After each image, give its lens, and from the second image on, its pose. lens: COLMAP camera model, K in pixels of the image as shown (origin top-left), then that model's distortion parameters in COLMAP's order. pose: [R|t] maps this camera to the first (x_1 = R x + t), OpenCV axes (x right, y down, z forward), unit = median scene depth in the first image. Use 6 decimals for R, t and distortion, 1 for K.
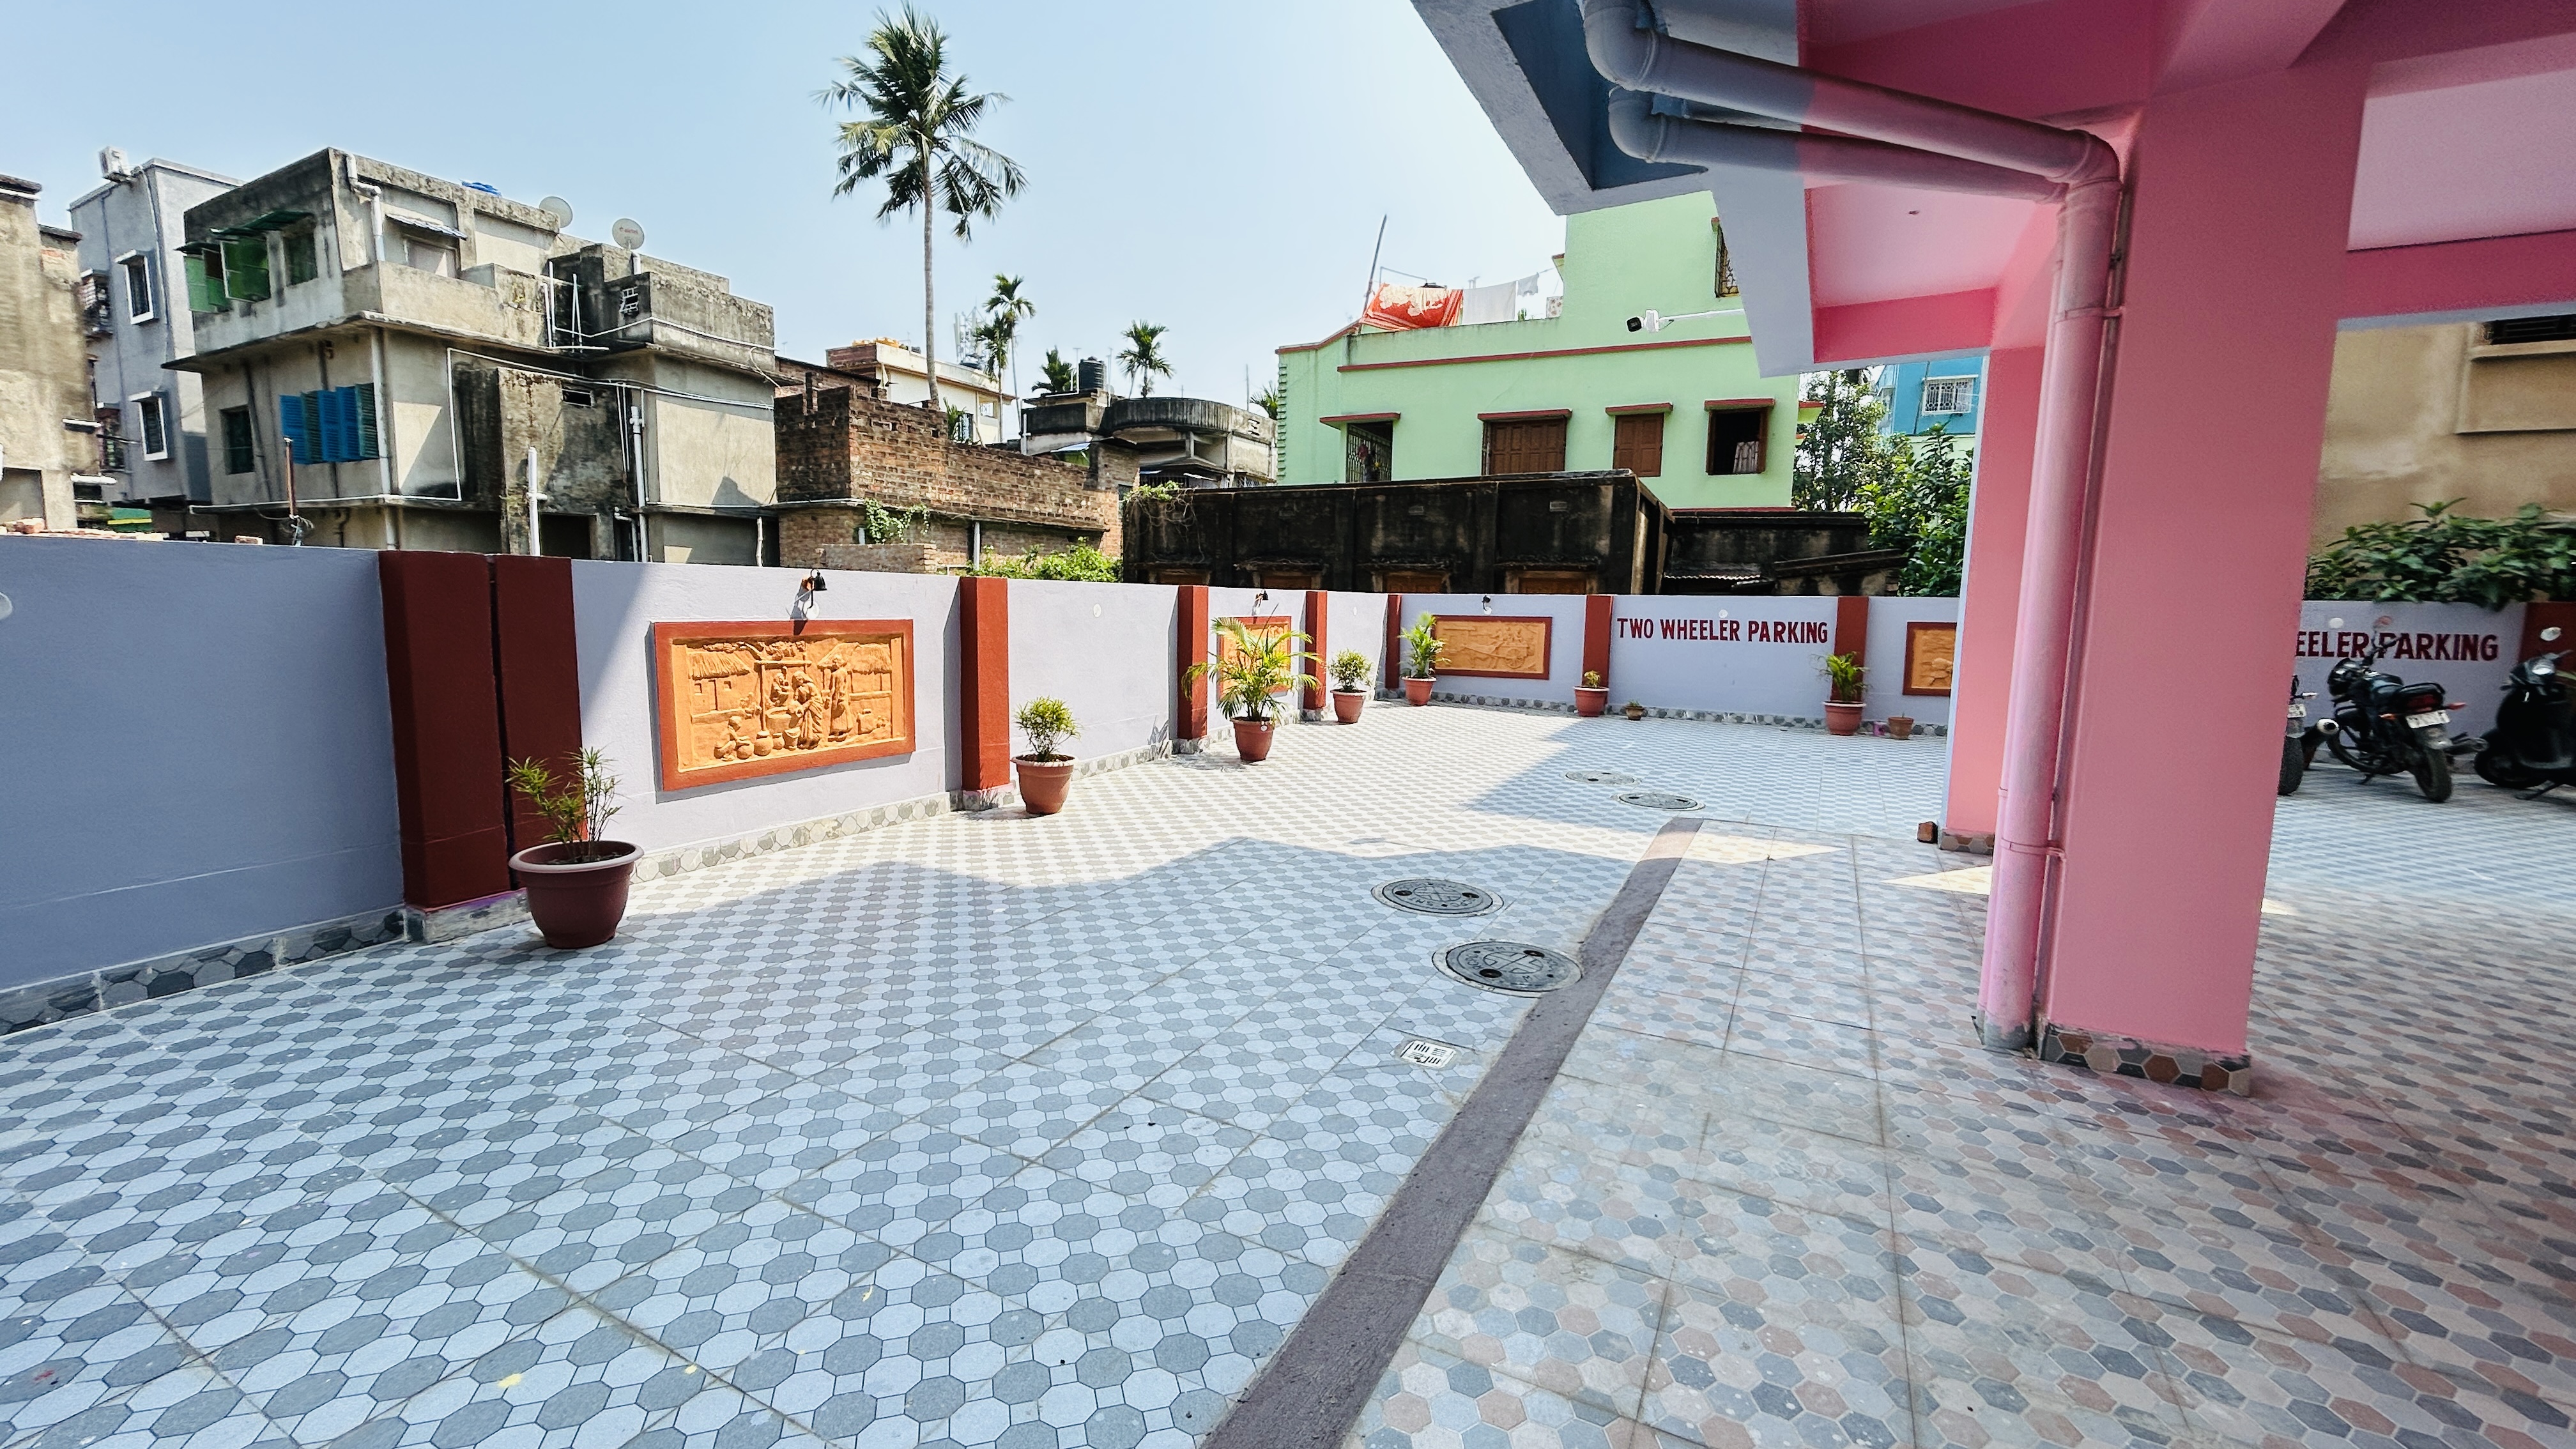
lens RADIAL K [[1045.5, 0, 1292.3], [0, 1045.5, 715.1], [0, 0, 1]] dist [0.000038, -0.002120]
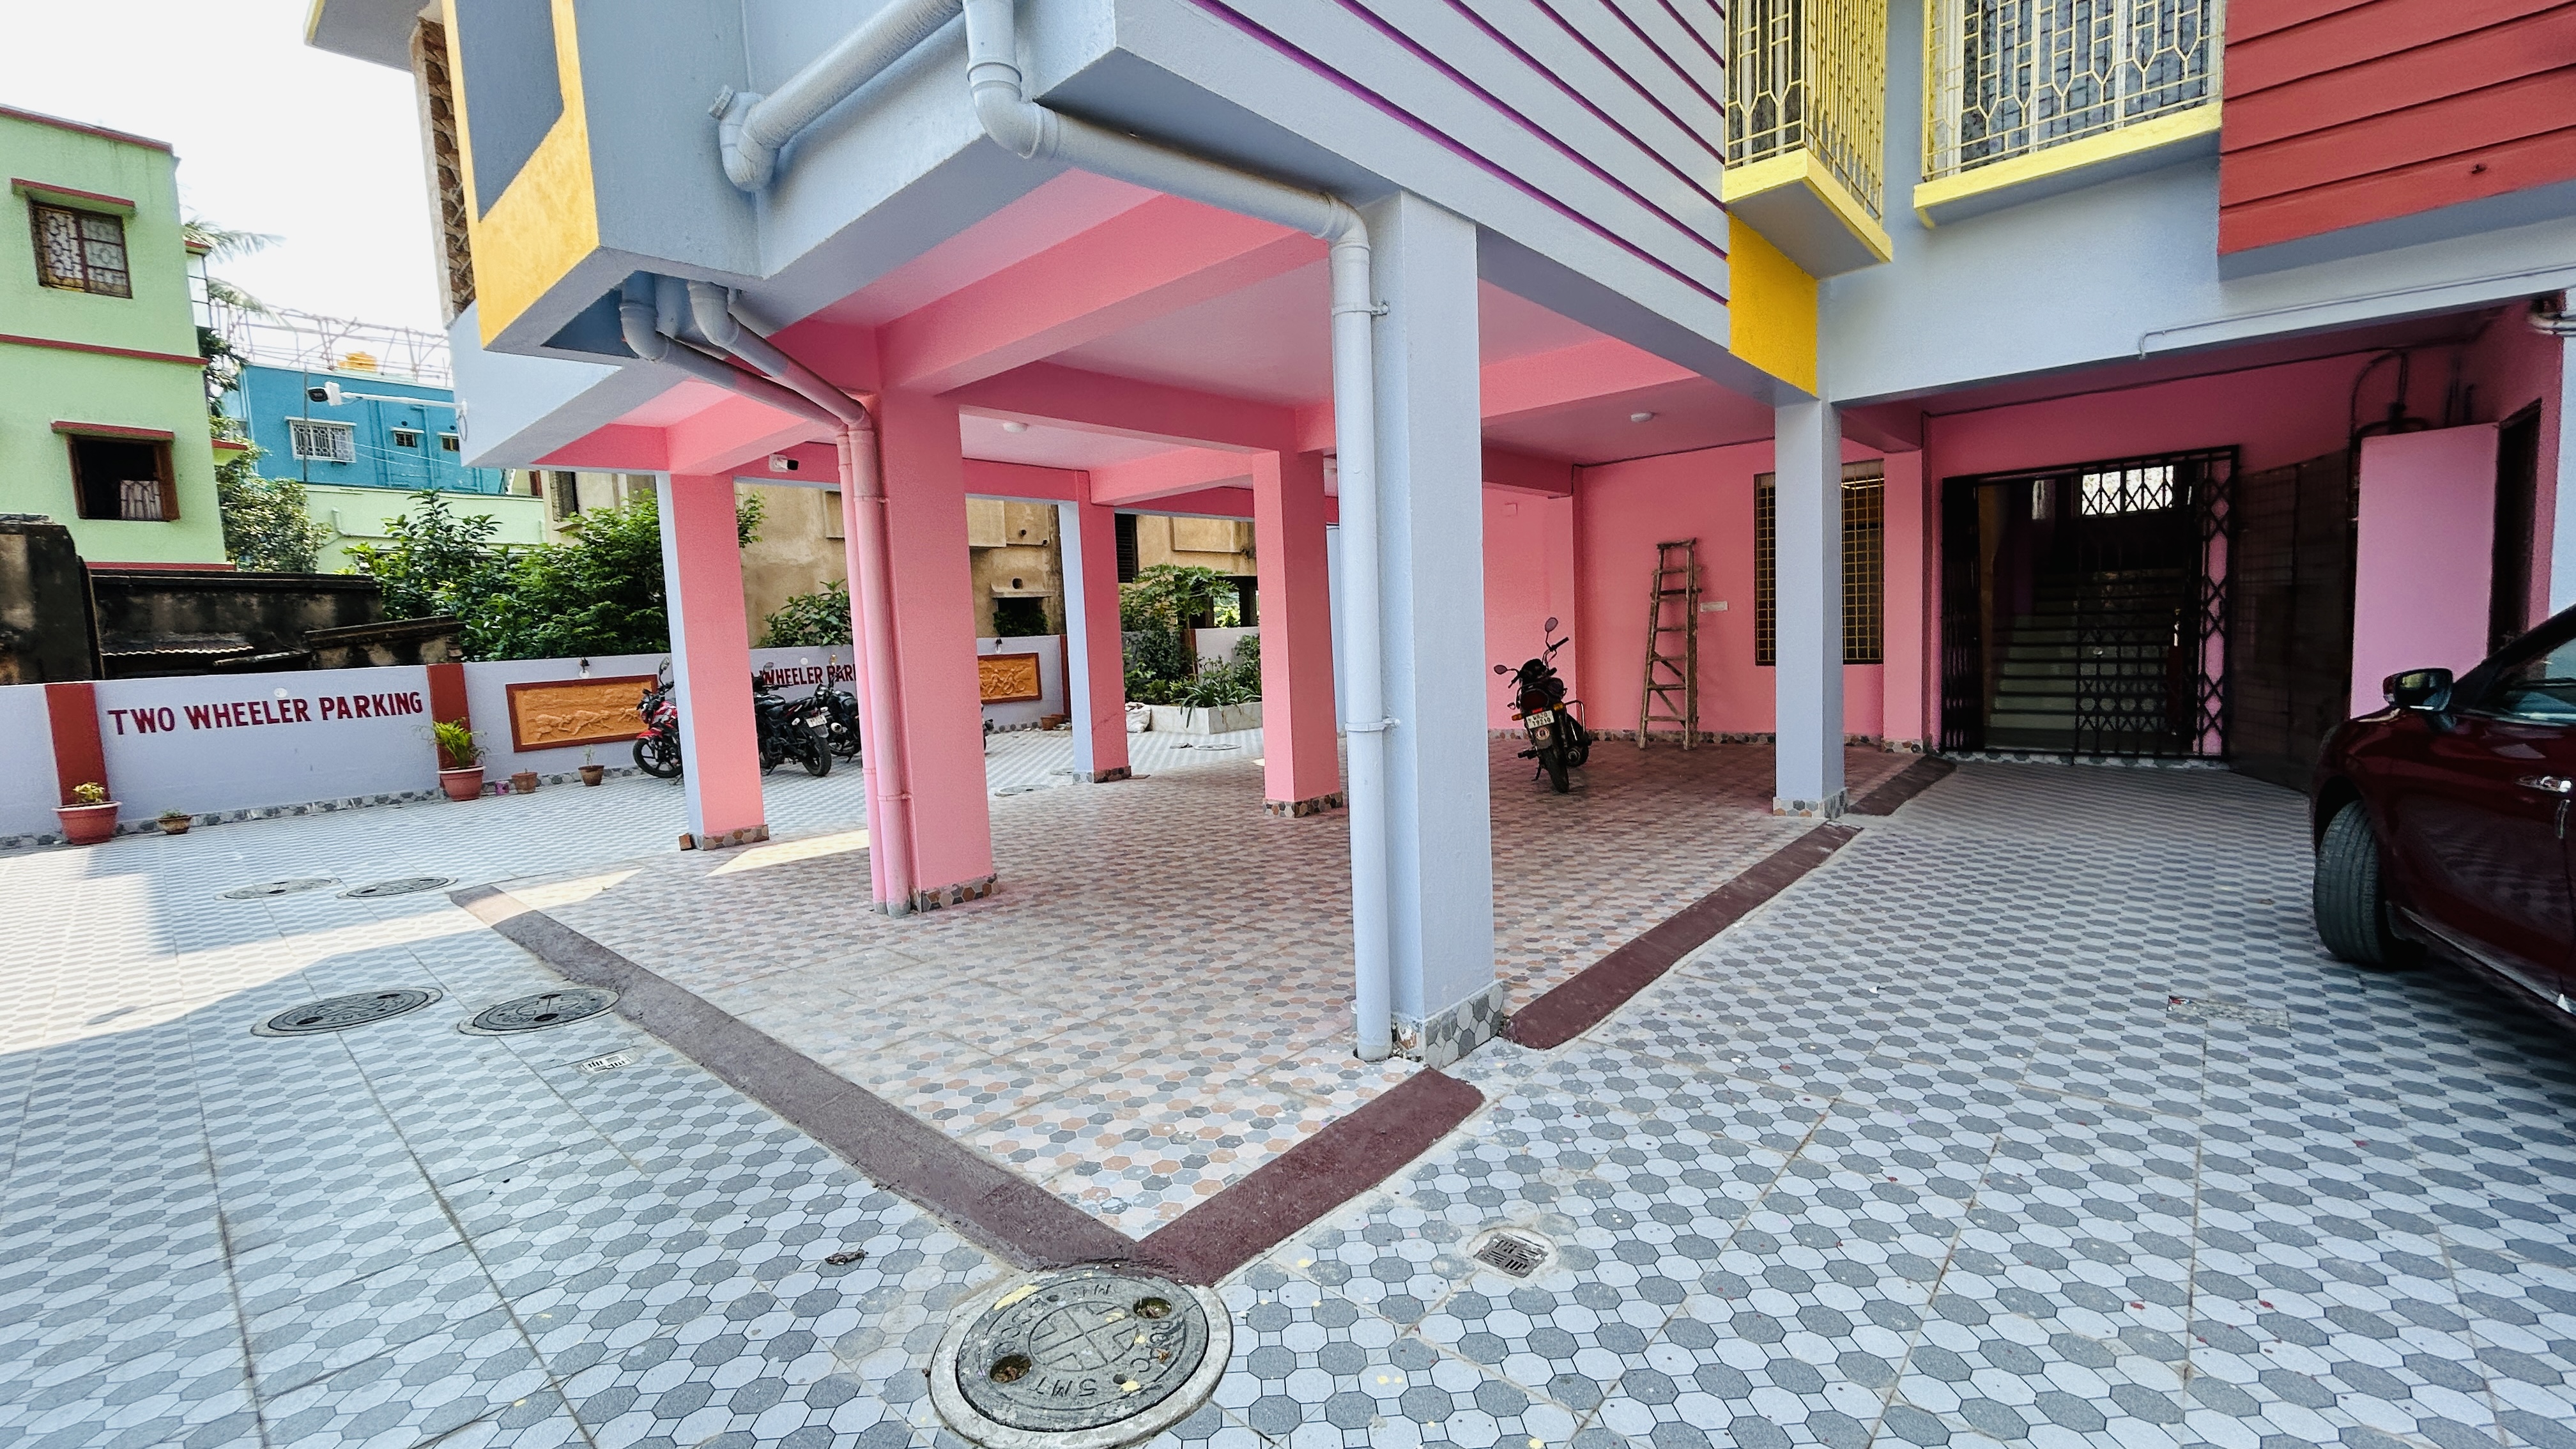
lens RADIAL K [[1045.5, 0, 1284.6], [0, 1045.5, 726.0], [0, 0, 1]] dist [0.000038, -0.002120]
pose [[0.247439, -0.117944, 0.961698, -0.166504], [0.156397, 0.984409, 0.080489, -0.006297], [-0.956198, 0.130490, 0.262027, -0.021304]]
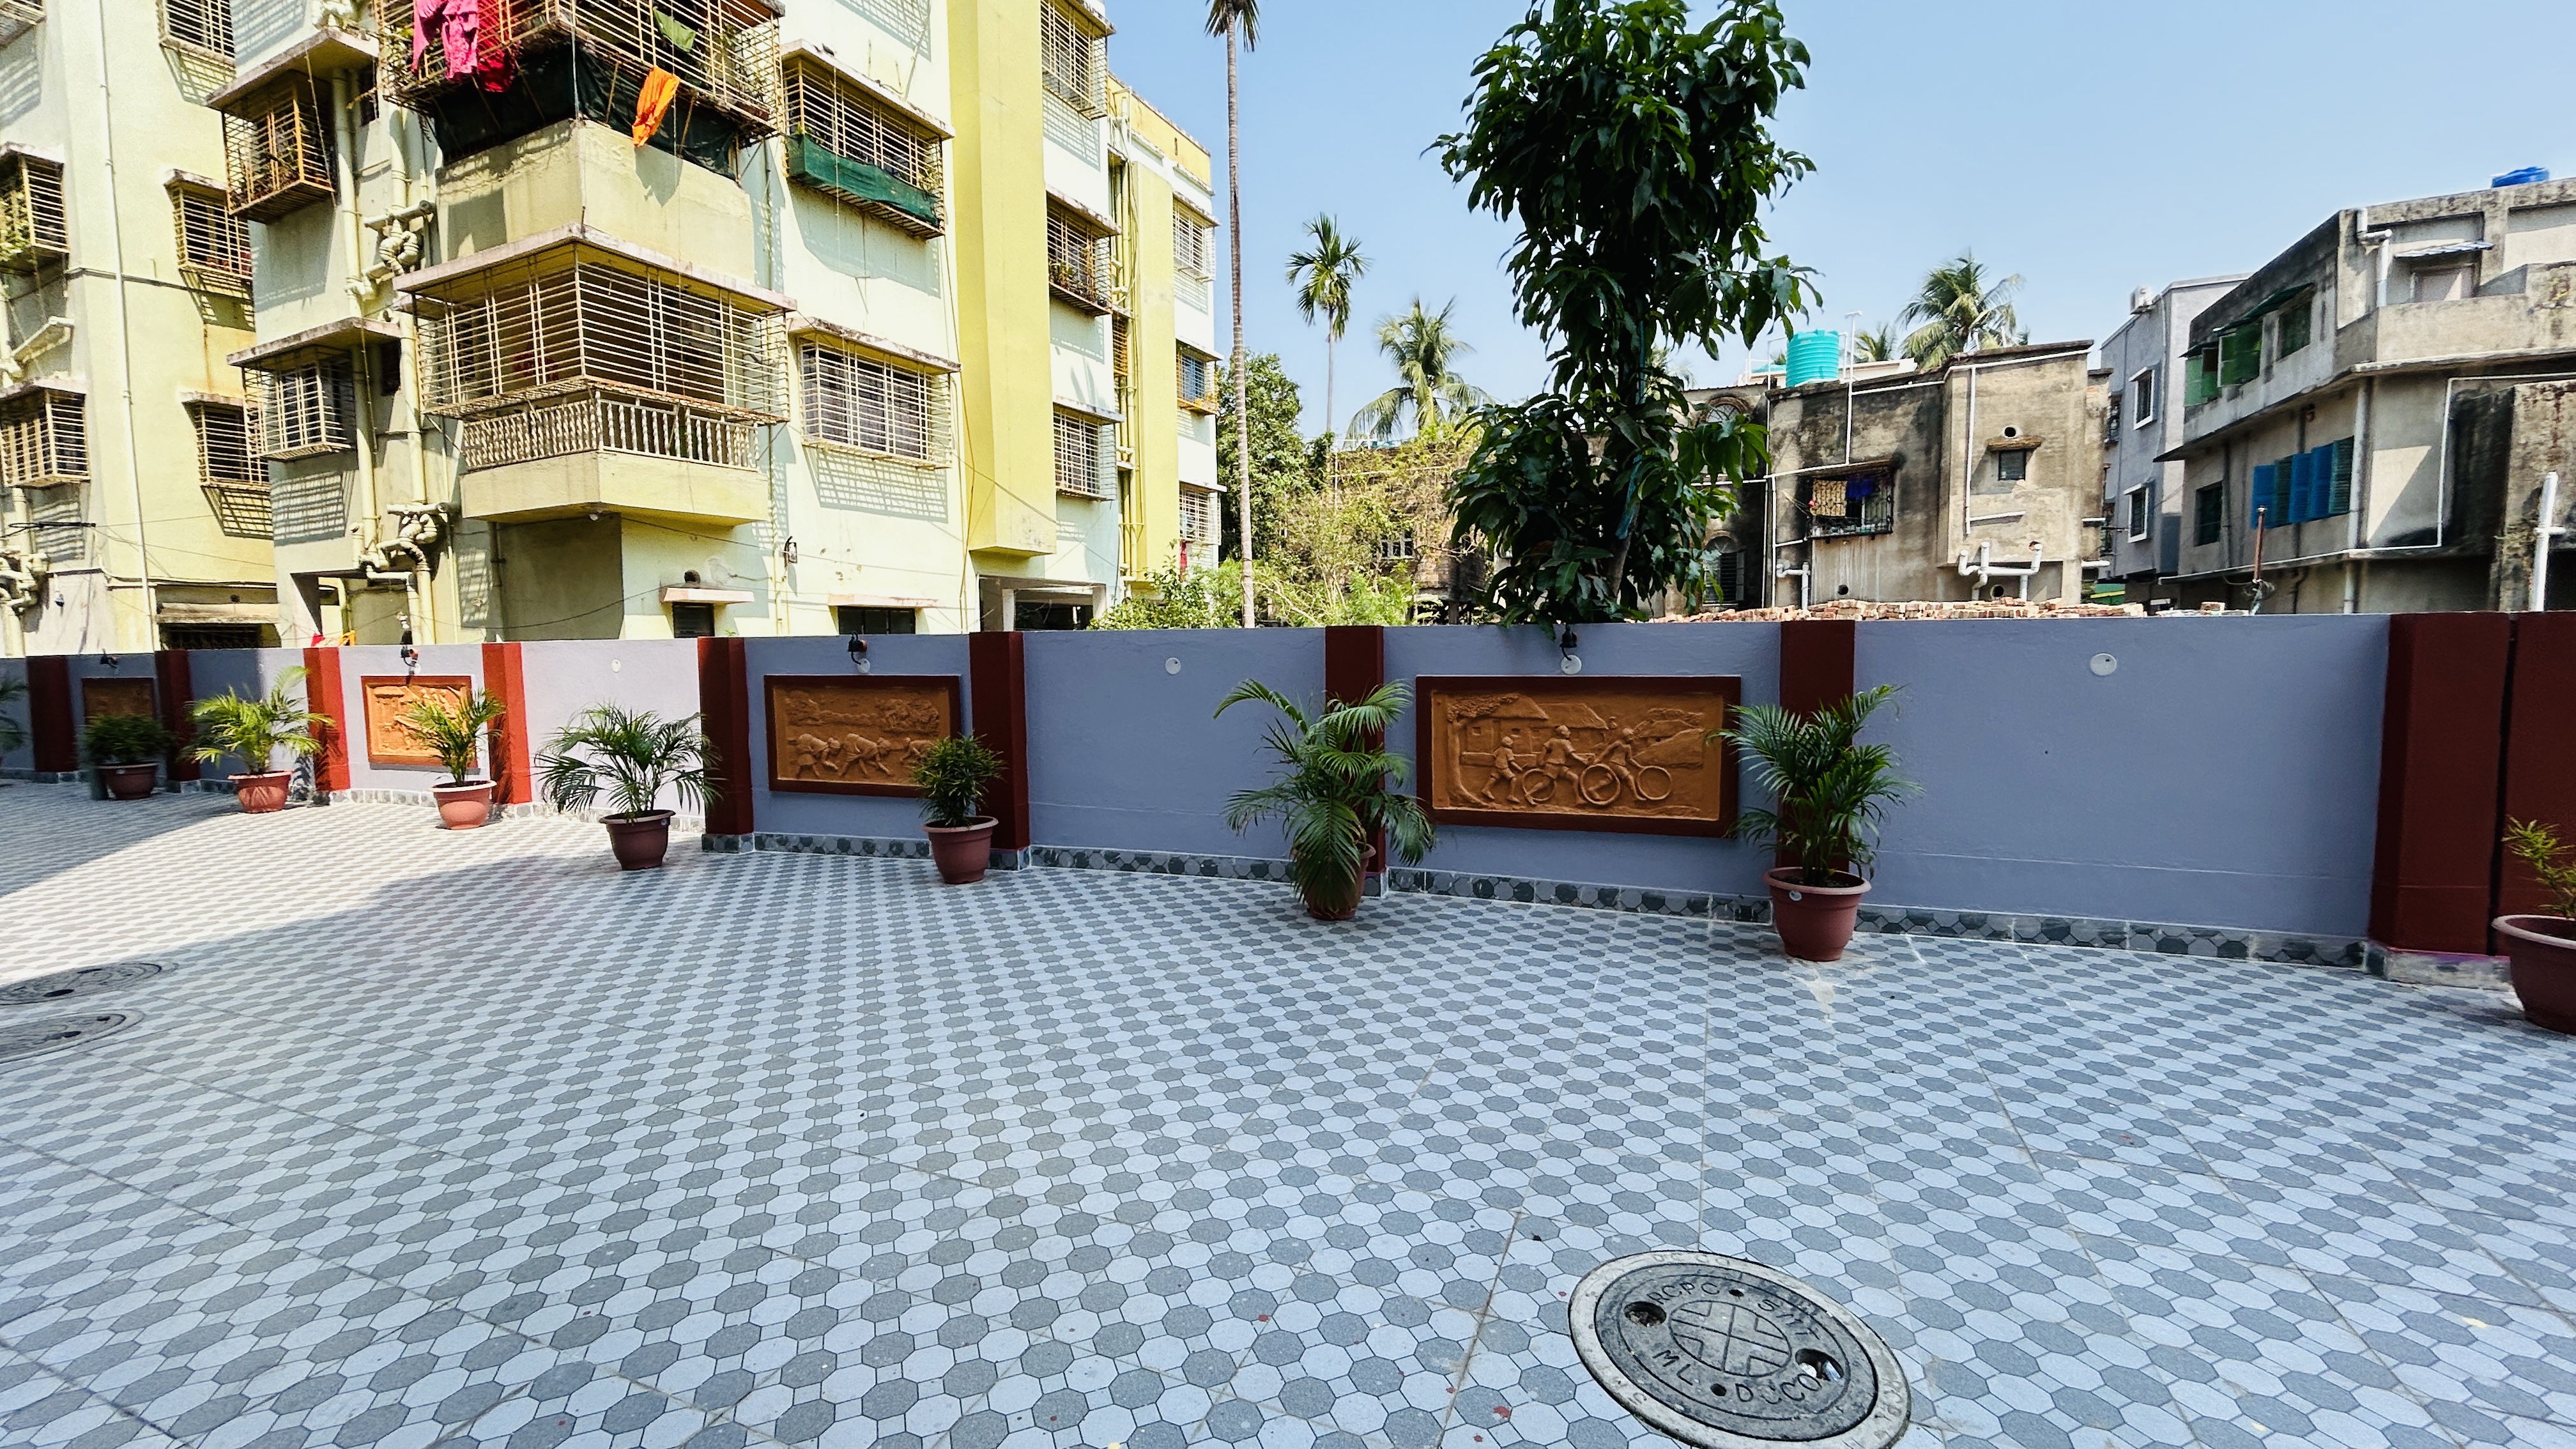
lens RADIAL K [[1045.5, 0, 1276.2], [0, 1045.5, 730.3], [0, 0, 1]] dist [0.000038, -0.002120]
pose [[0.075731, 0.058368, -0.995419, 0.033320], [-0.100058, 0.993691, 0.050654, 0.007067], [0.992095, 0.095763, 0.081093, -0.060734]]
